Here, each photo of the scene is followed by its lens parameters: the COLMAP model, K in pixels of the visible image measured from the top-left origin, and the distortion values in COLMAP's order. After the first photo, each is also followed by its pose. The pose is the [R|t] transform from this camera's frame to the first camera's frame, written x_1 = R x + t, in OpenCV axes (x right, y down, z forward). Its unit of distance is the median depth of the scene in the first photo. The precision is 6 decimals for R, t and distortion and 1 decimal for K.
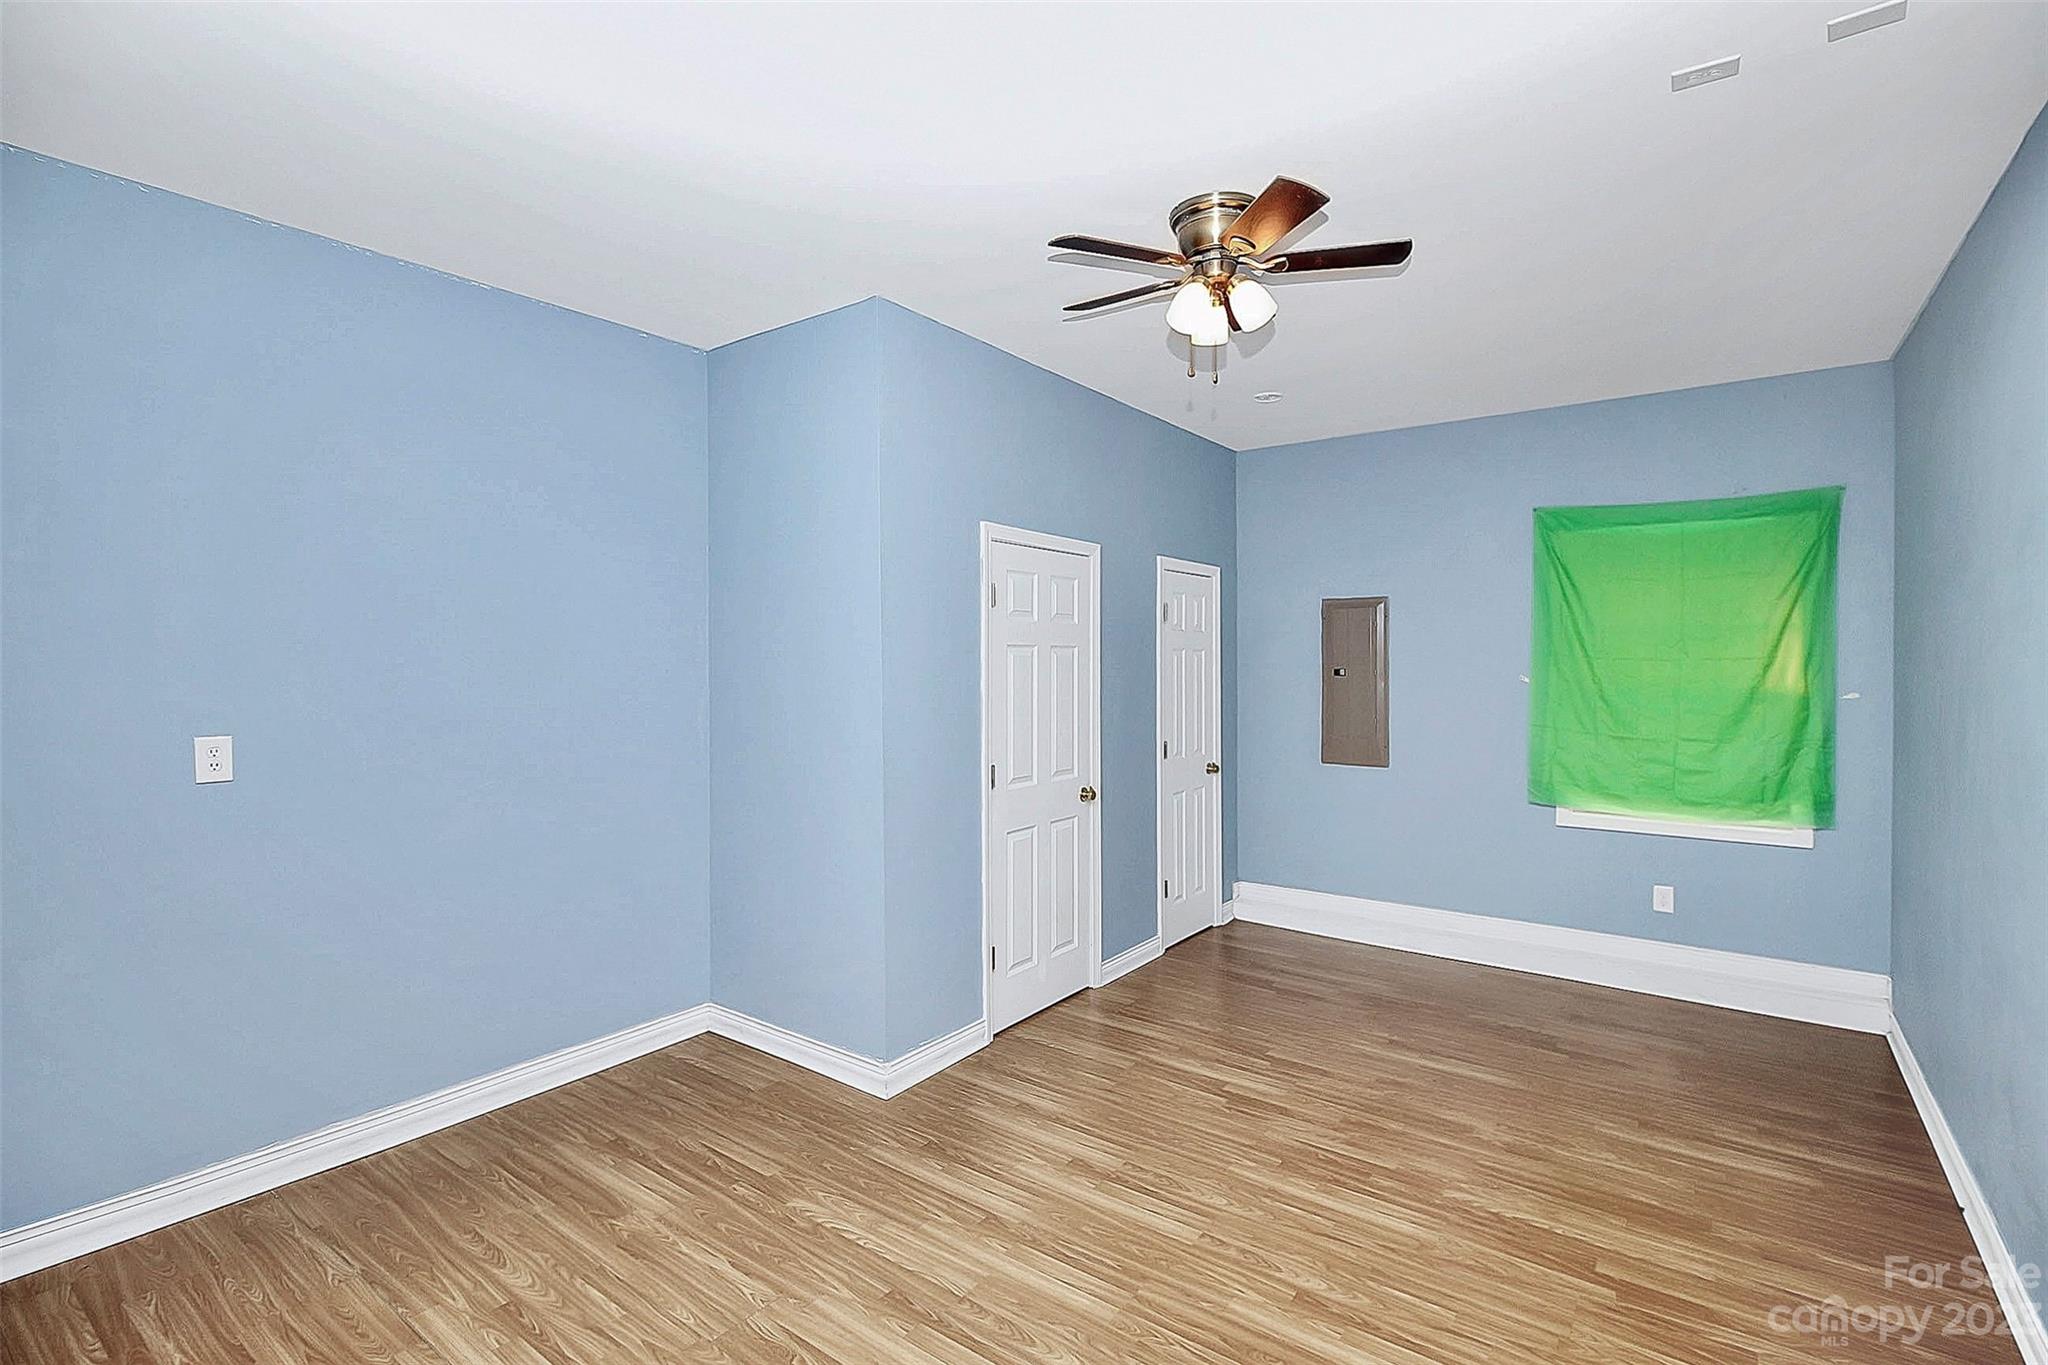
lens RADIAL K [[959.6, 0, 1022.0], [0, 959.6, 671.8], [0, 0, 1]] dist [0.001412, -0.013215]
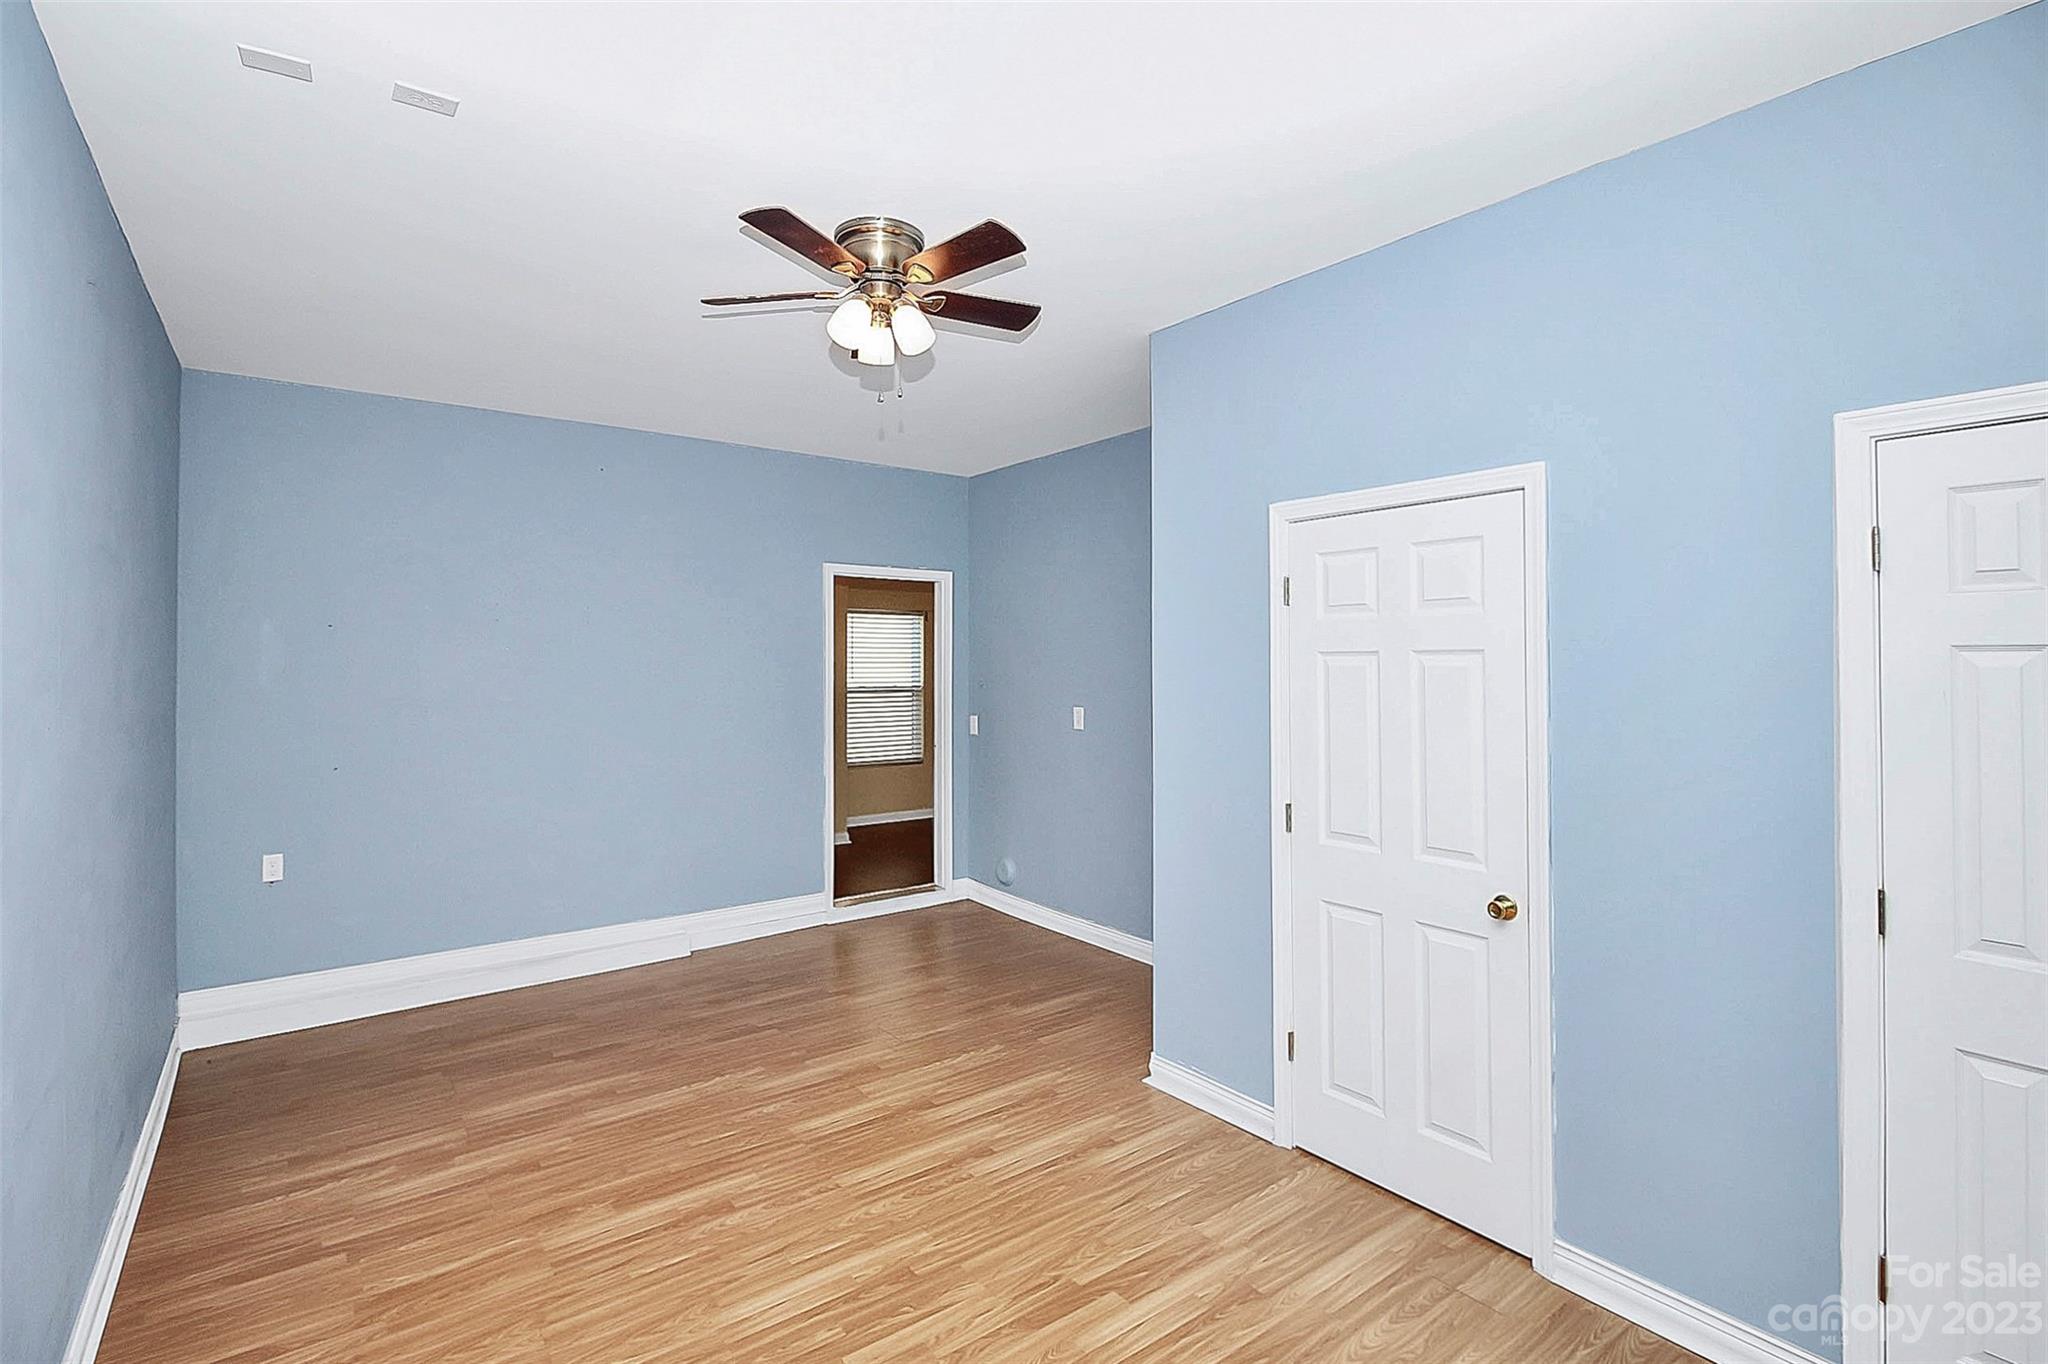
lens RADIAL K [[959.6, 0, 1022.0], [0, 959.6, 671.3], [0, 0, 1]] dist [0.001412, -0.013215]
pose [[-0.281146, 0.008421, -0.959628, 1.143853], [-0.010722, 0.999872, 0.011916, -0.031037], [0.959605, 0.013639, -0.281019, 1.440103]]
